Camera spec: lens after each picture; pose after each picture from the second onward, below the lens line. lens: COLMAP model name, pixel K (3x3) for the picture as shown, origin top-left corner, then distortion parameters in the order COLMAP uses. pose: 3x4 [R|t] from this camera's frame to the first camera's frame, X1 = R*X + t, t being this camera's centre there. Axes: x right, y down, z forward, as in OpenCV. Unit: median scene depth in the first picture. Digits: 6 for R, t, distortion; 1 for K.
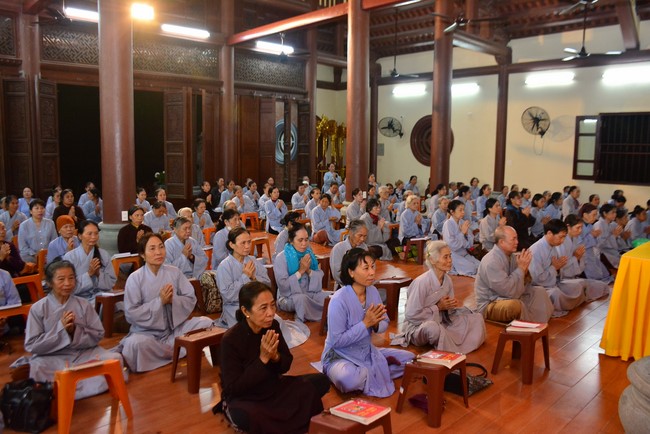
lens RADIAL K [[522.7, 0, 326.9], [0, 522.7, 191.5], [0, 0, 1]] dist [-0.046166, 0.017044]
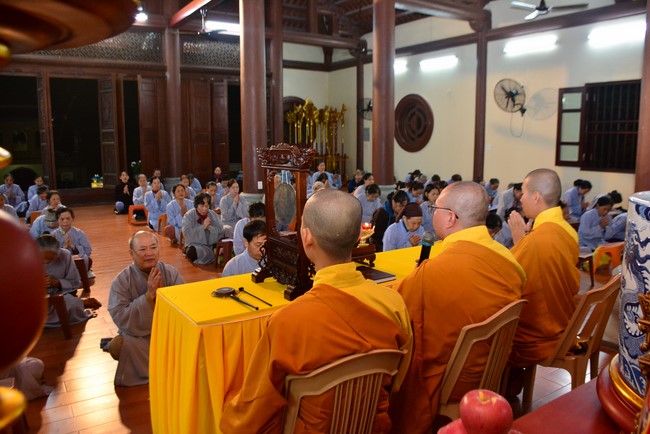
lens RADIAL K [[522.7, 0, 333.5], [0, 522.7, 185.4], [0, 0, 1]] dist [-0.046166, 0.017044]
pose [[0.982723, -0.002063, -0.185072, 0.281997], [0.003584, 0.999962, 0.007884, -0.000496], [0.185049, -0.008411, 0.982693, 0.130450]]
